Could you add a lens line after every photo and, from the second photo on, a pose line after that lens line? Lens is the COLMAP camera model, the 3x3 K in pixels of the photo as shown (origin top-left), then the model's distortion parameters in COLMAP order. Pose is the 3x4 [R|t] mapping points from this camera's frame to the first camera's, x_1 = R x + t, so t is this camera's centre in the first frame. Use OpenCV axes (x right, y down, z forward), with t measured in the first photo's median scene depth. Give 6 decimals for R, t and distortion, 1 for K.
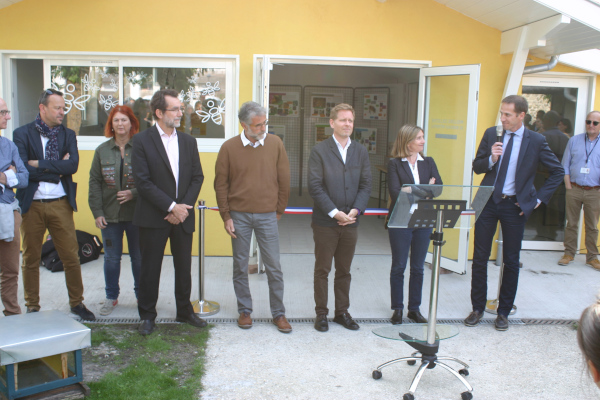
lens RADIAL K [[686.4, 0, 284.4], [0, 686.4, 198.5], [0, 0, 1]] dist [-0.044485, 0.000000]
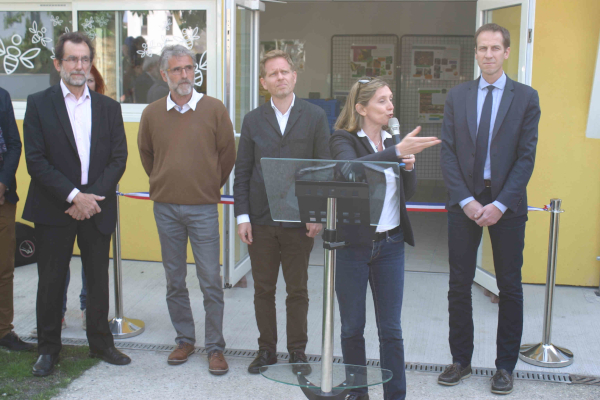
lens RADIAL K [[927.1, 0, 307.5], [0, 927.1, 225.5], [0, 0, 1]] dist [0.044272, 0.000000]
pose [[0.964279, 0.029392, -0.263252, 0.297691], [-0.022354, 0.999309, 0.029688, 0.010571], [0.263943, -0.022743, 0.964270, 0.061618]]
